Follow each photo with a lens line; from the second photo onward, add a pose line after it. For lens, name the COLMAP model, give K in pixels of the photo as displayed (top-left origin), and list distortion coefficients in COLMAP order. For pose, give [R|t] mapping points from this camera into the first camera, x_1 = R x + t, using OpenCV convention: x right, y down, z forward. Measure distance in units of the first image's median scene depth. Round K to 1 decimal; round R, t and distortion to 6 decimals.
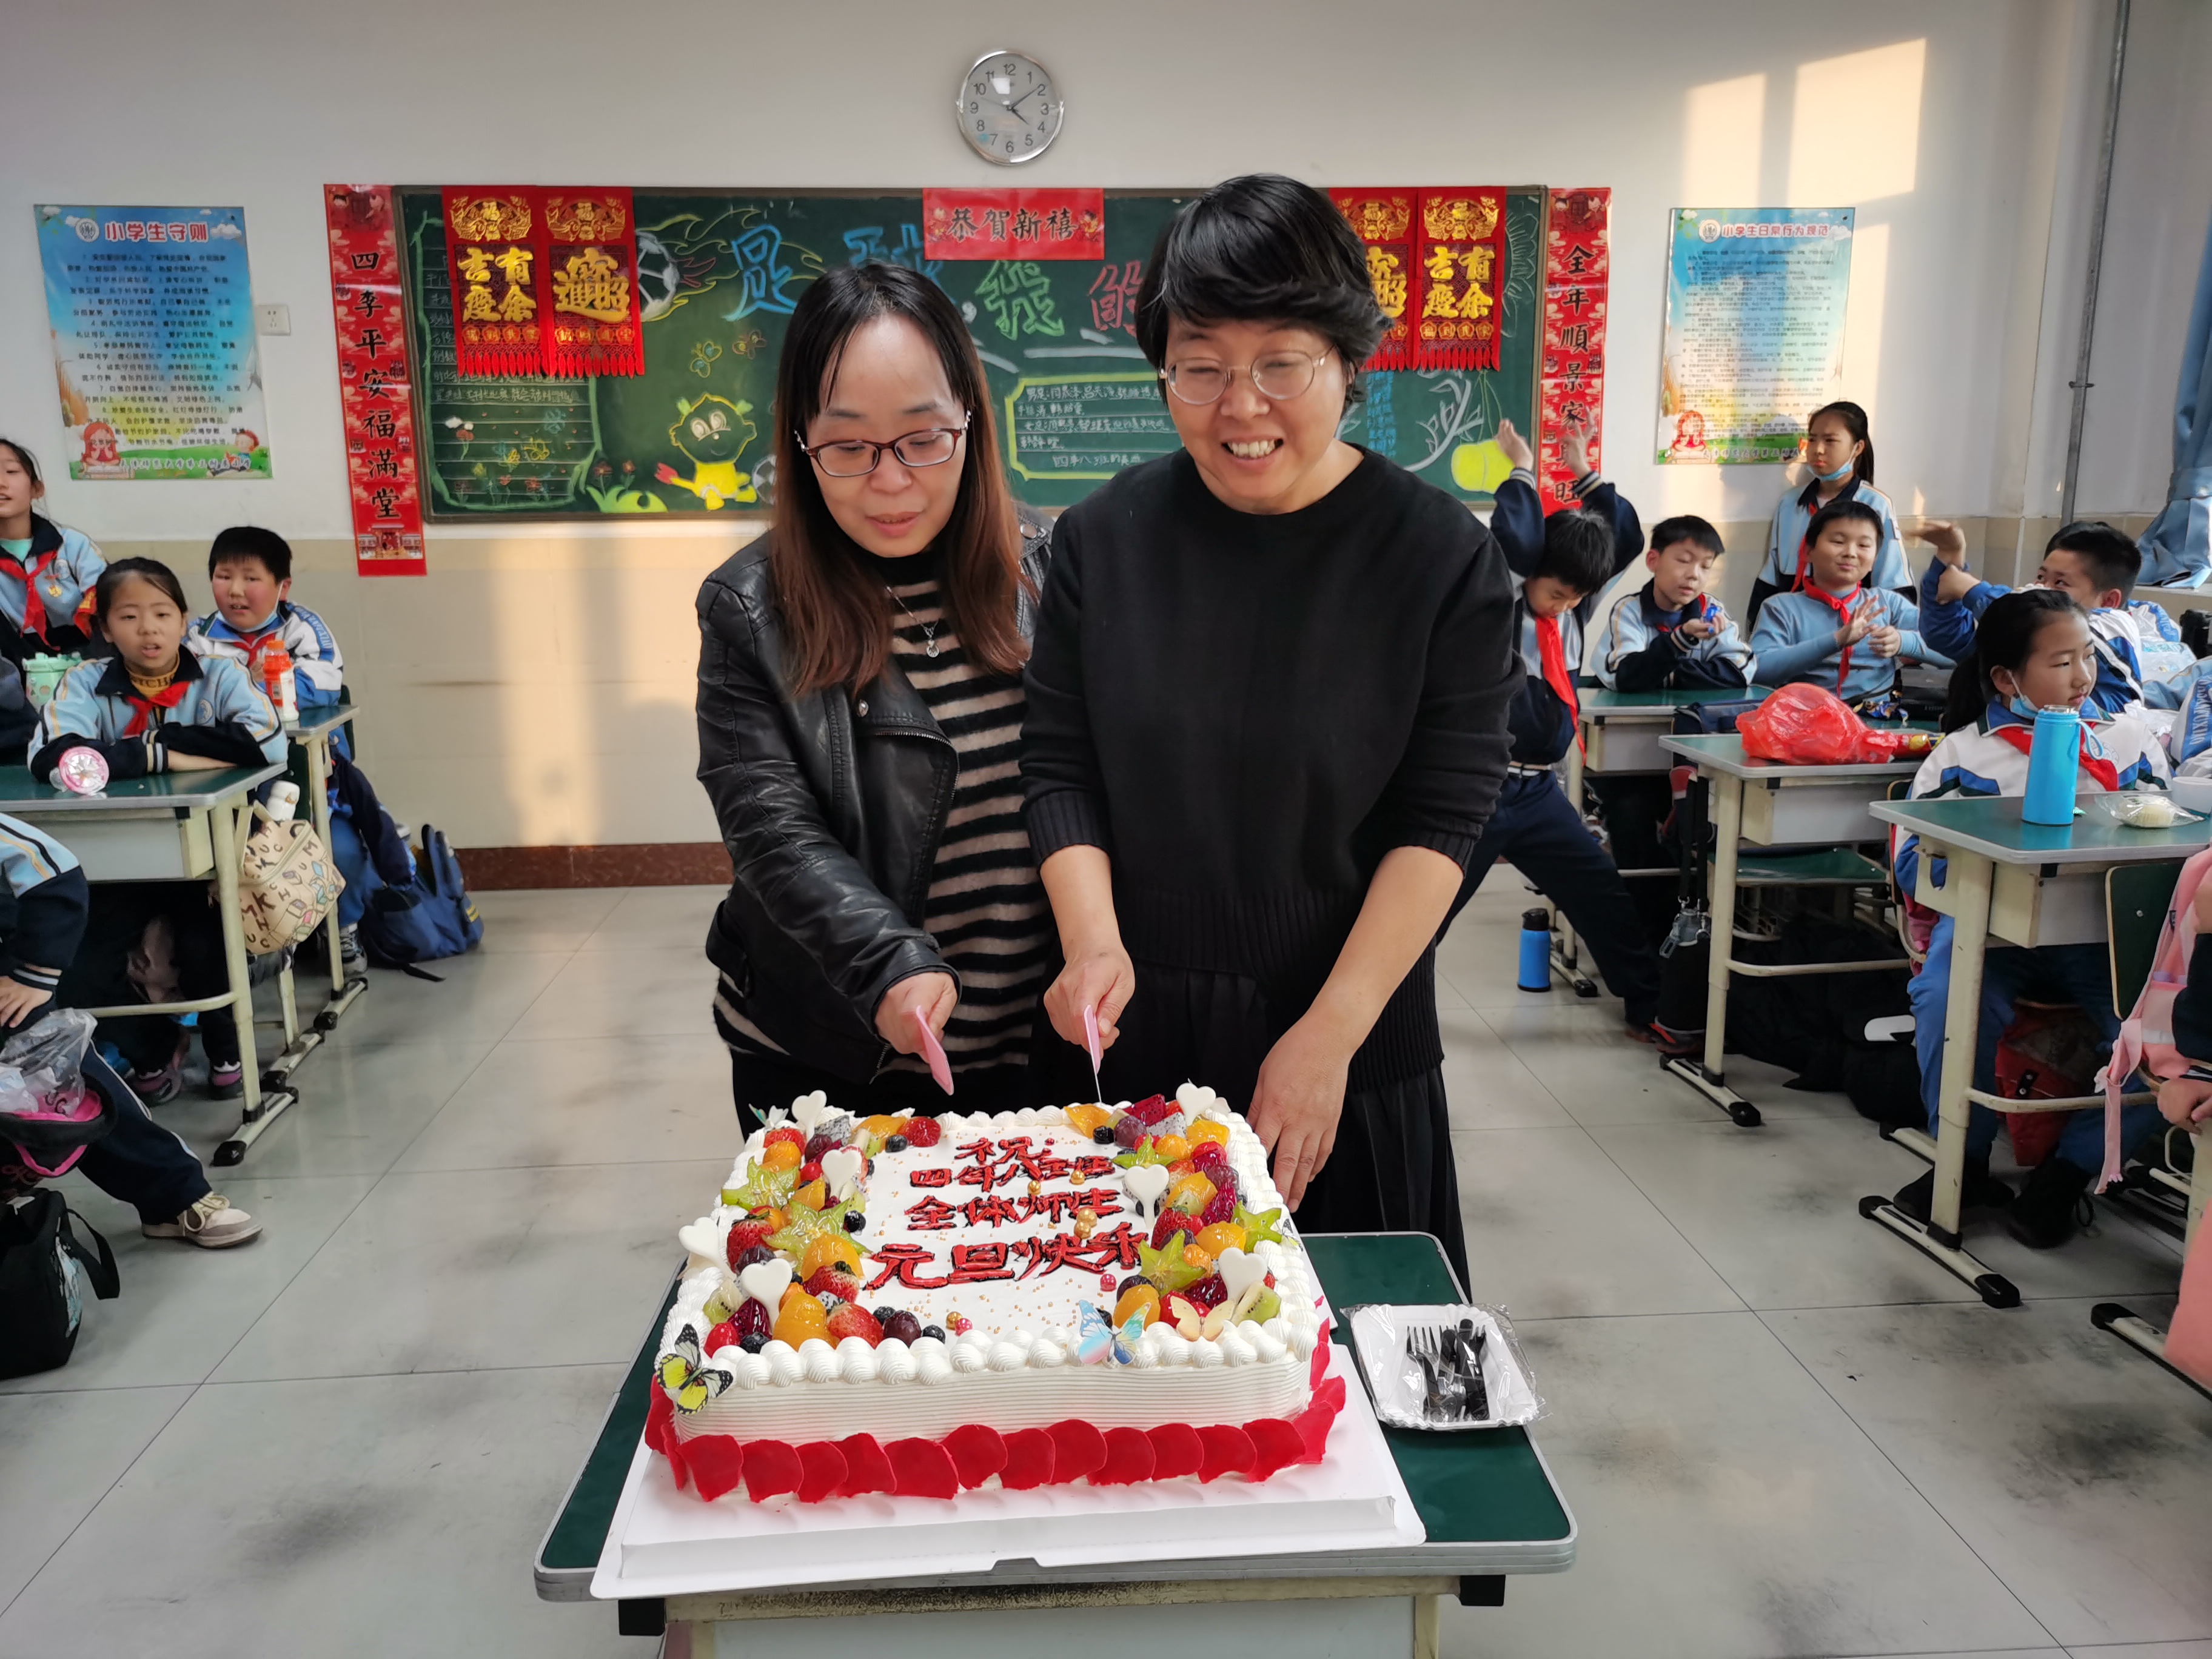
lens RADIAL K [[1702.8, 0, 1119.3], [0, 1702.8, 821.5], [0, 0, 1]] dist [0.049522, -0.052444]
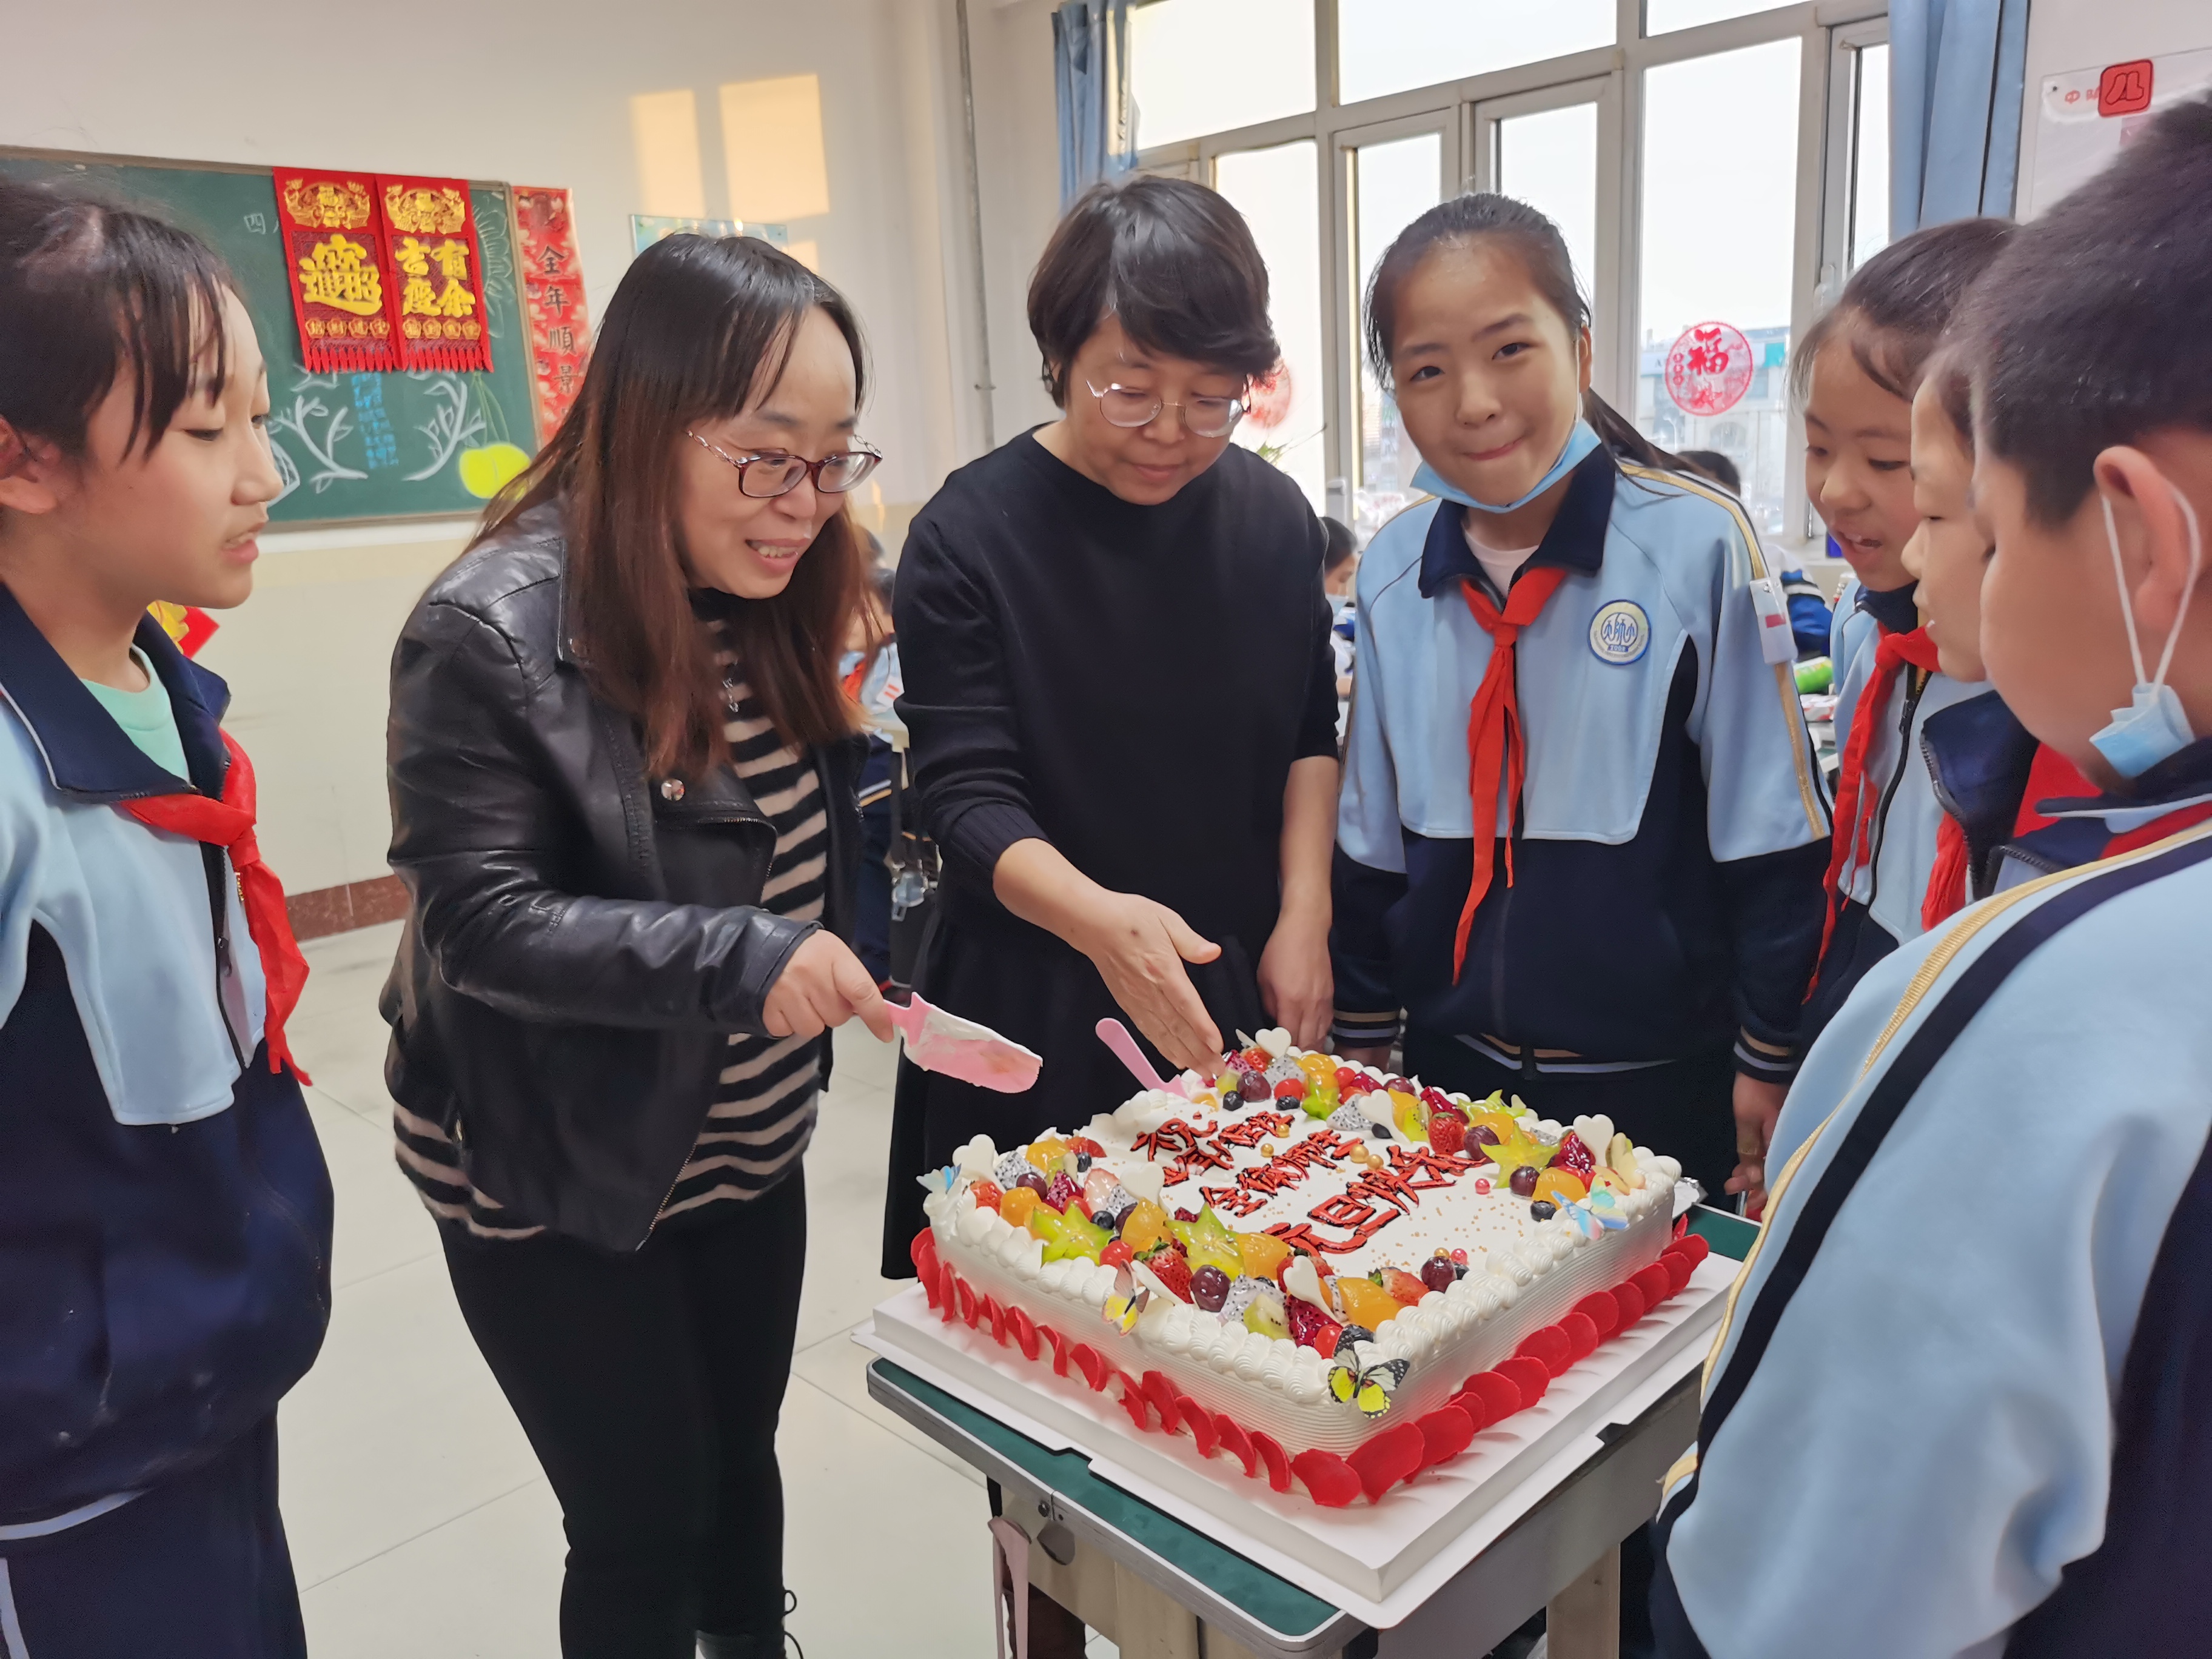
lens RADIAL K [[1702.8, 0, 1119.3], [0, 1702.8, 821.5], [0, 0, 1]] dist [0.049522, -0.052444]
pose [[0.752817, -0.169405, 0.636057, -0.174733], [0.170087, 0.983561, 0.060648, -0.014979], [-0.635875, 0.062528, 0.769255, 0.055051]]
